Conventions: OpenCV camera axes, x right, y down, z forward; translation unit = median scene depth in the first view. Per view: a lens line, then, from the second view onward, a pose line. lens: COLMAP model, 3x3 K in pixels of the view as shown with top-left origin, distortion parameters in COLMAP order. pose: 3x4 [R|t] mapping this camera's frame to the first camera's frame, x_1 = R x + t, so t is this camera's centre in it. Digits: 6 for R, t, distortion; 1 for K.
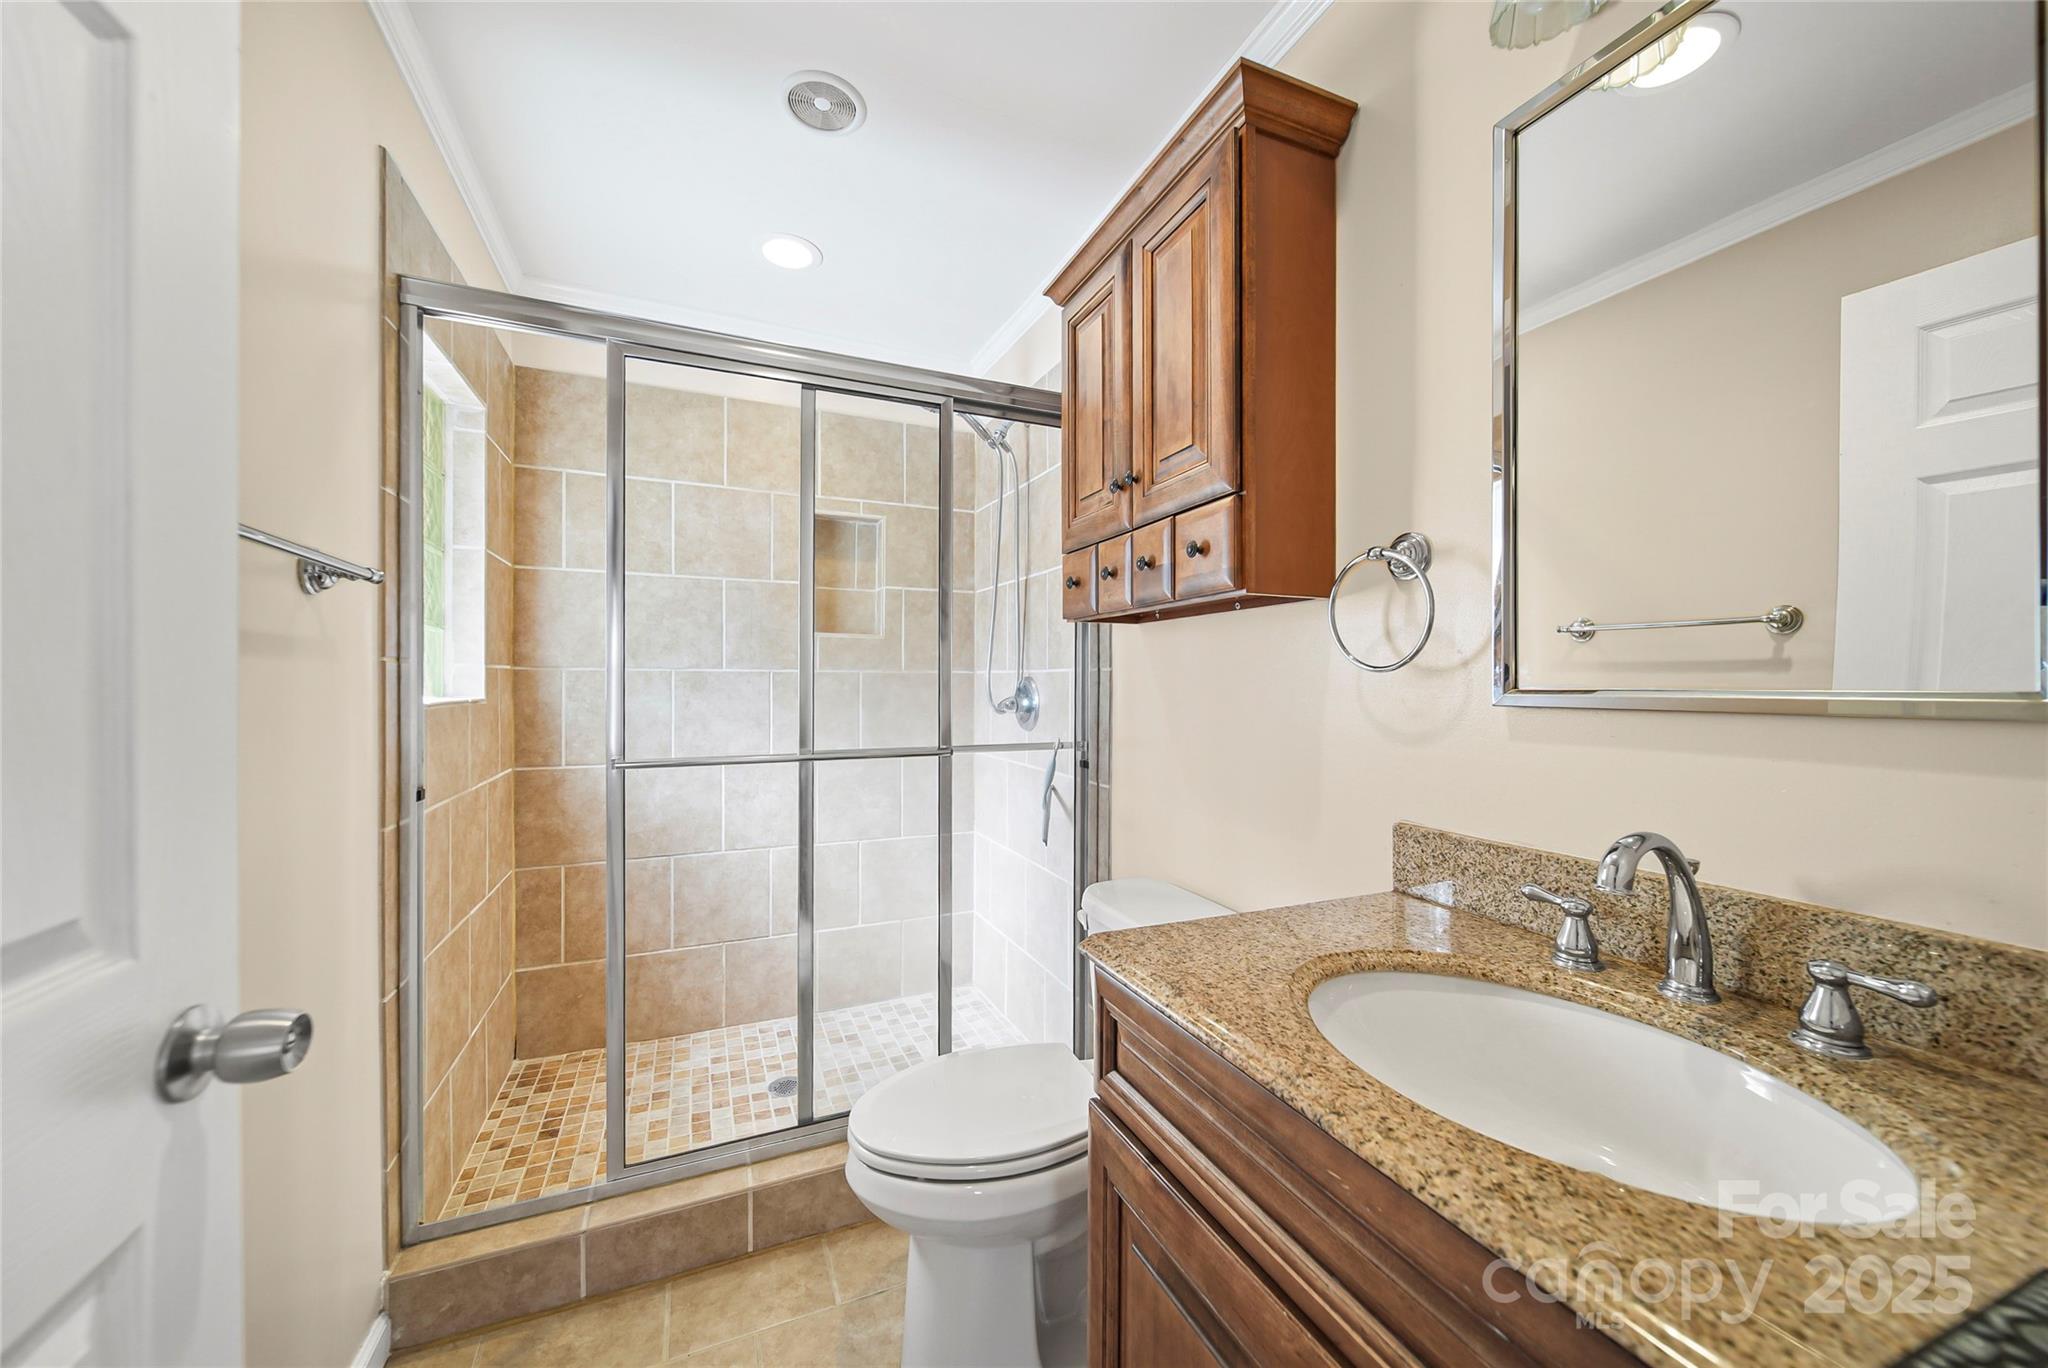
lens RADIAL K [[723.6, 0, 1024.0], [0, 723.6, 684.0], [0, 0, 1]] dist [-0.000298, -0.000090]
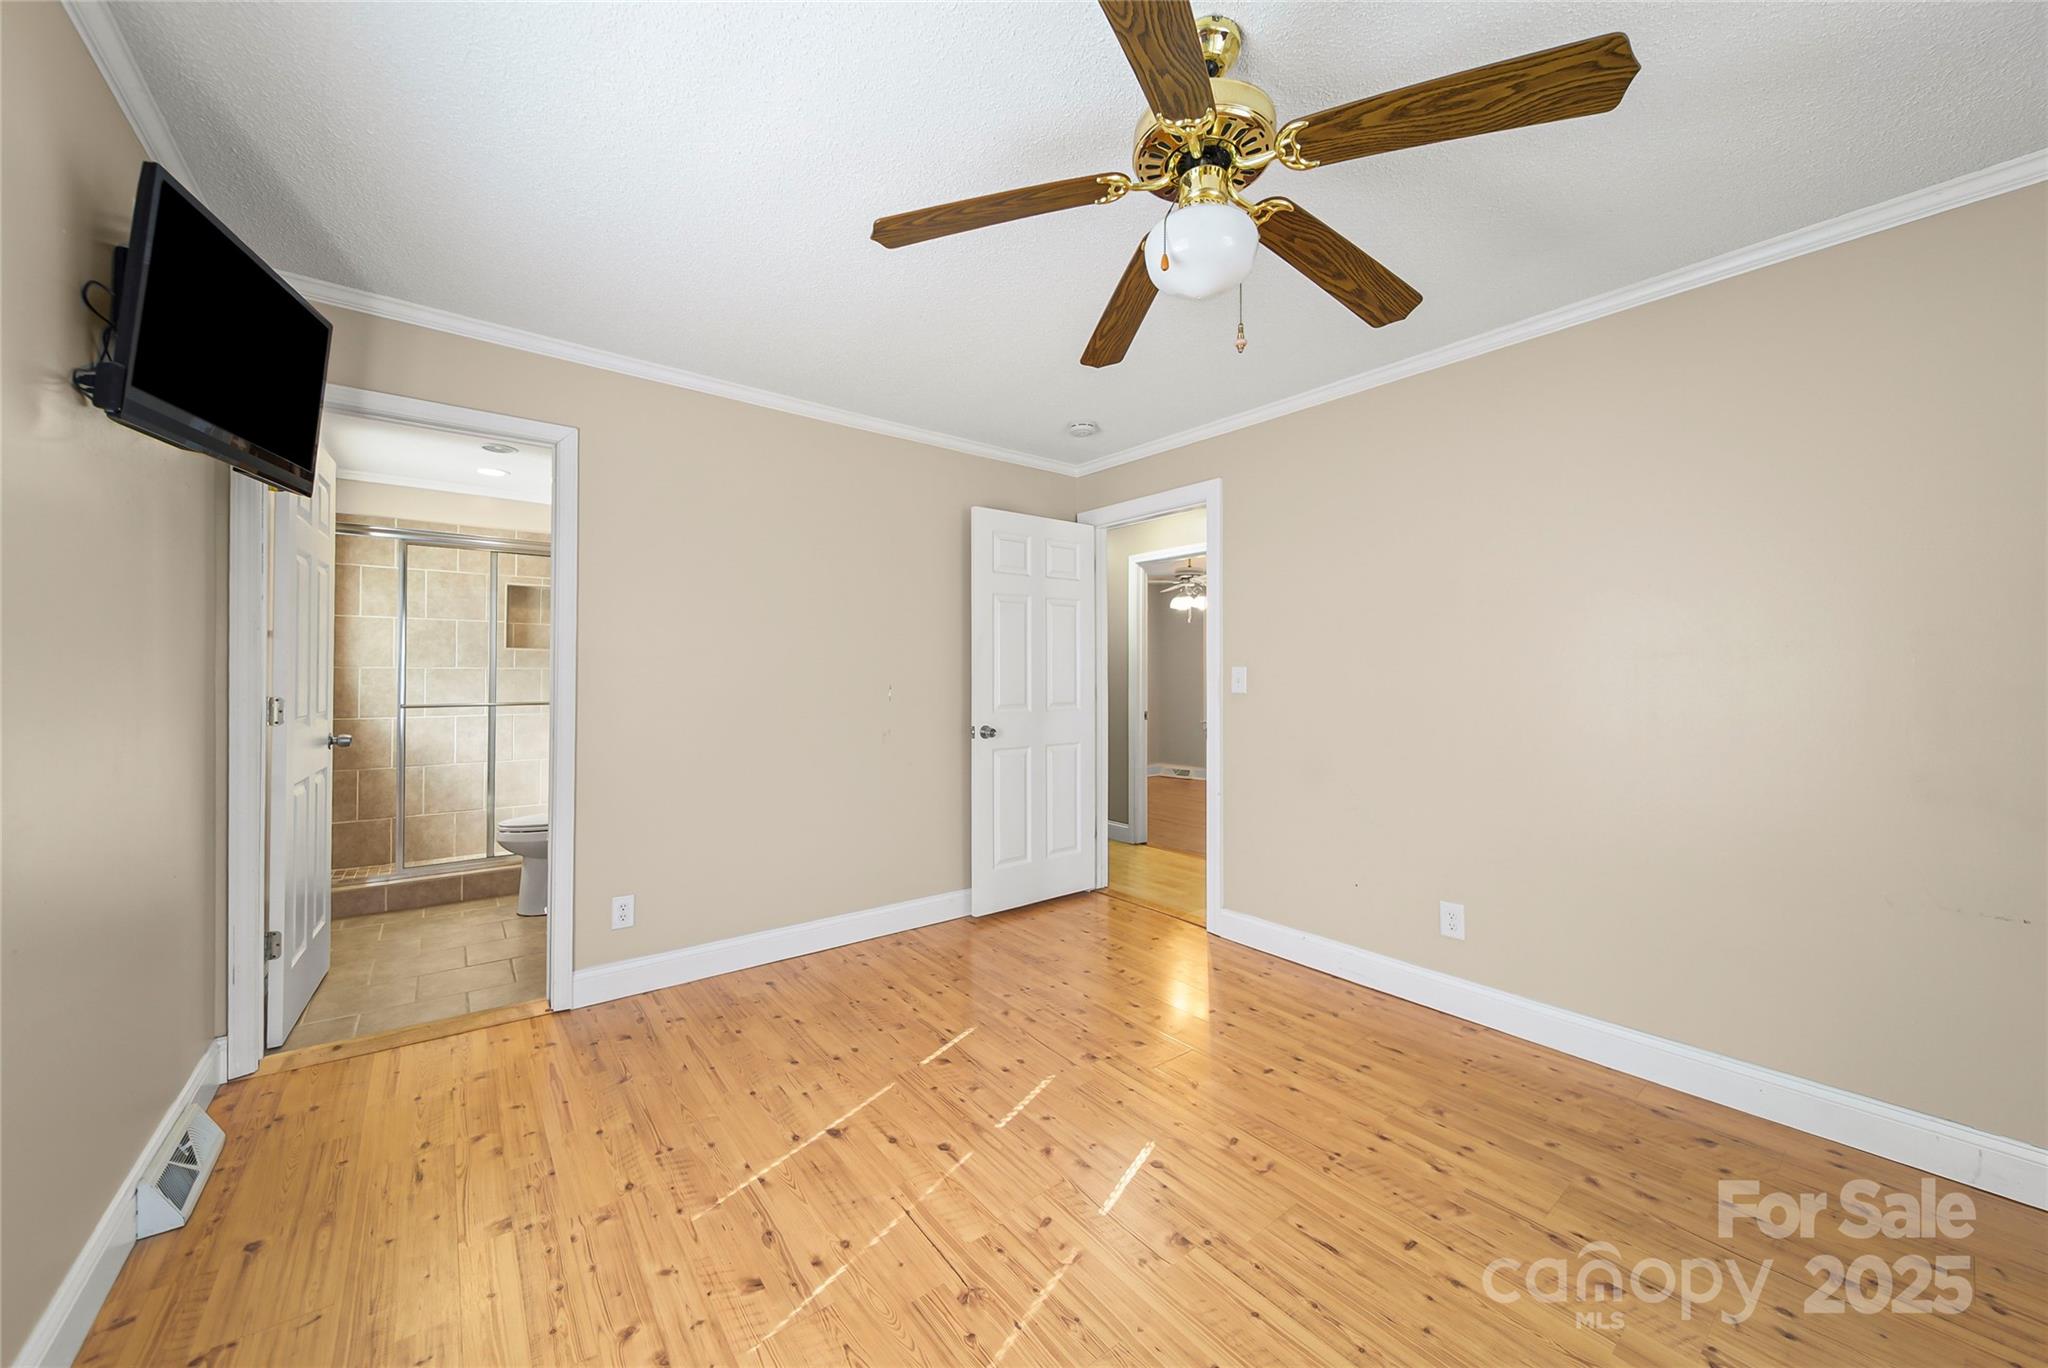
lens RADIAL K [[743.4, 0, 1016.6], [0, 743.4, 665.0], [0, 0, 1]] dist [0.006600, 0.000138]
pose [[0.972925, 0.000093, 0.231123, 0.603952], [0.003812, 0.999857, -0.016450, 0.011539], [-0.231091, 0.016886, 0.972786, -1.334074]]
